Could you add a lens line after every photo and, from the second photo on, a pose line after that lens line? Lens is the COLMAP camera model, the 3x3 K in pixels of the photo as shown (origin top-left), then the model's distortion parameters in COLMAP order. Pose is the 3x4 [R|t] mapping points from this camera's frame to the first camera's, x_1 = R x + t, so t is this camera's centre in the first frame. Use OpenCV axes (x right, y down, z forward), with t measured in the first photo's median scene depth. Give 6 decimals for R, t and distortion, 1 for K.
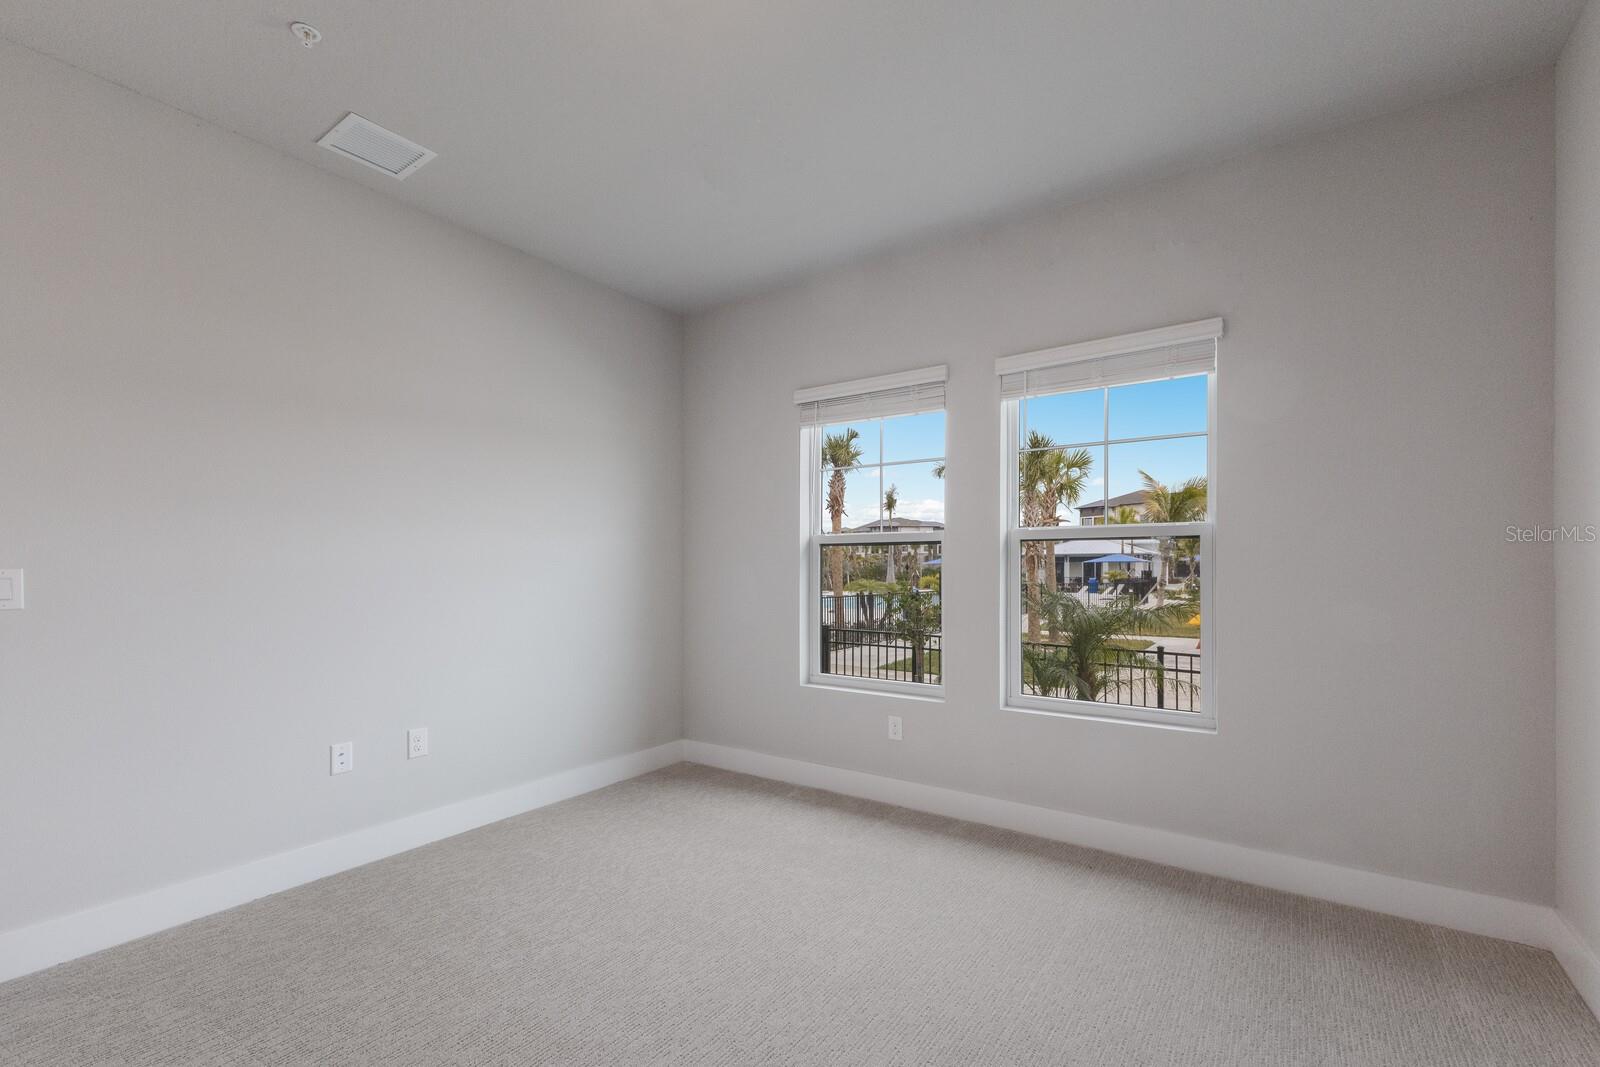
lens RADIAL K [[683.9, 0, 804.8], [0, 683.9, 530.0], [0, 0, 1]] dist [0.015399, 0.000072]
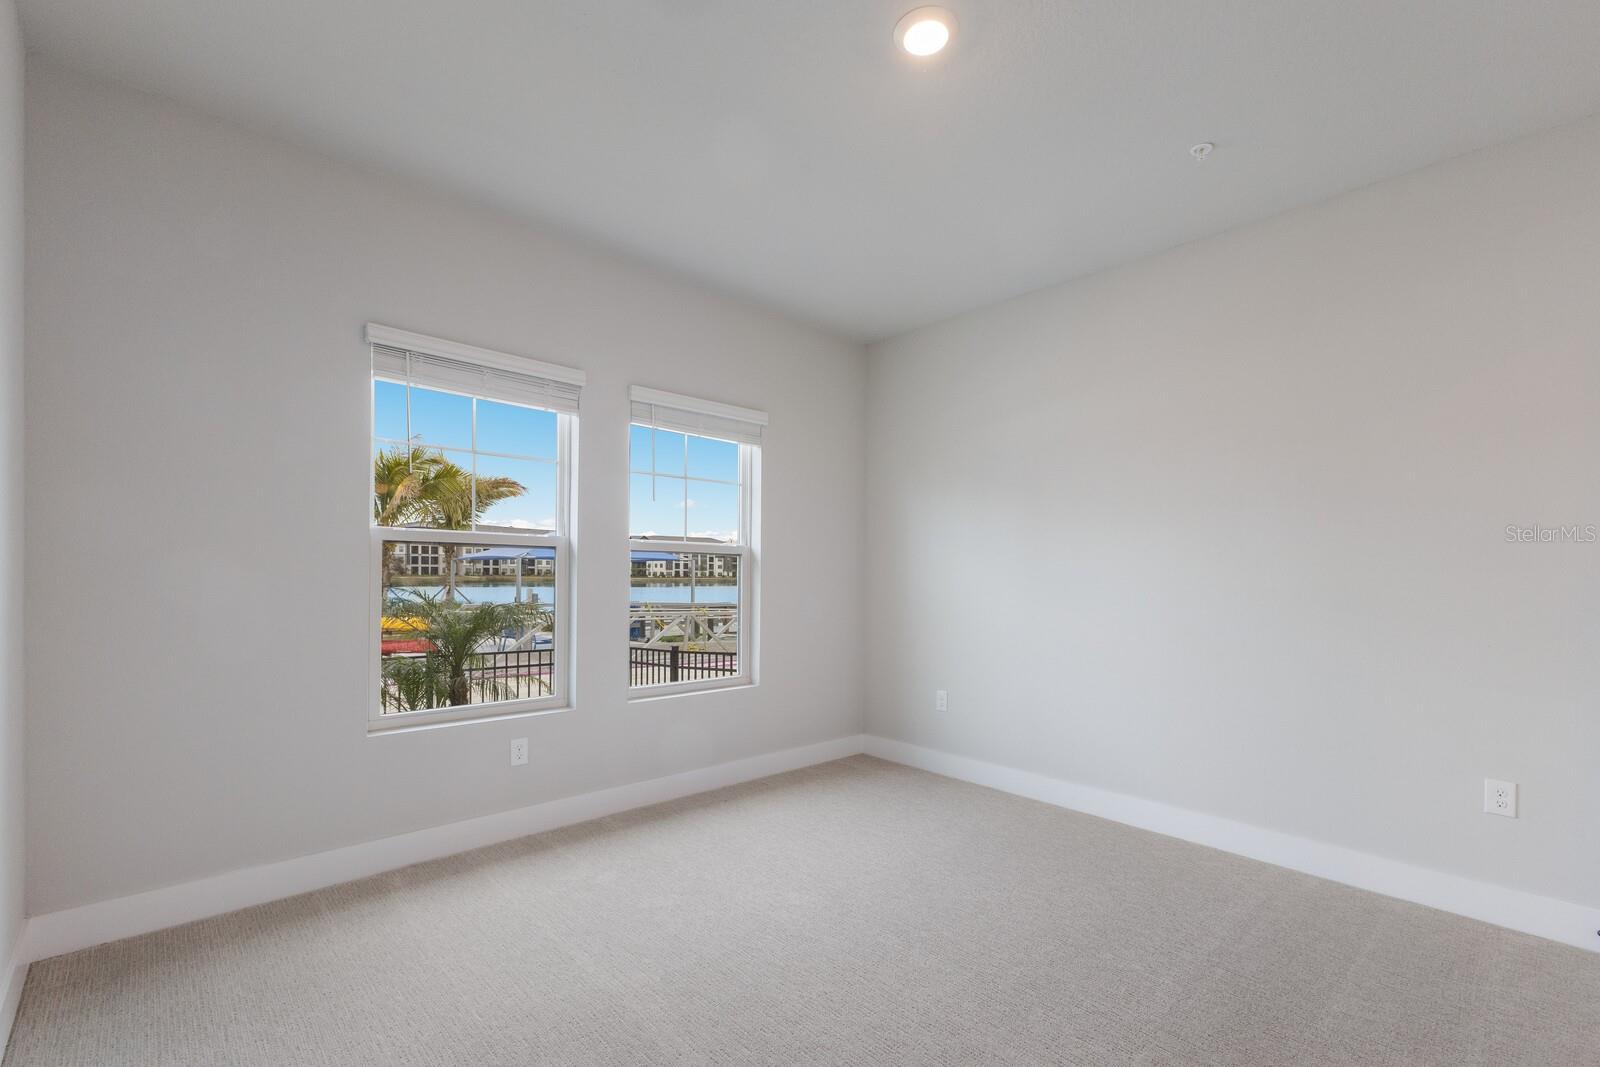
lens RADIAL K [[669.8, 0, 800.0], [0, 669.8, 533.5], [0, 0, 1]] dist [-0.001581, -0.000082]
pose [[0.234477, 0.066651, 0.969834, -0.653401], [-0.064486, 0.996516, -0.052893, 0.026131], [-0.969980, -0.050139, 0.237958, 0.446937]]
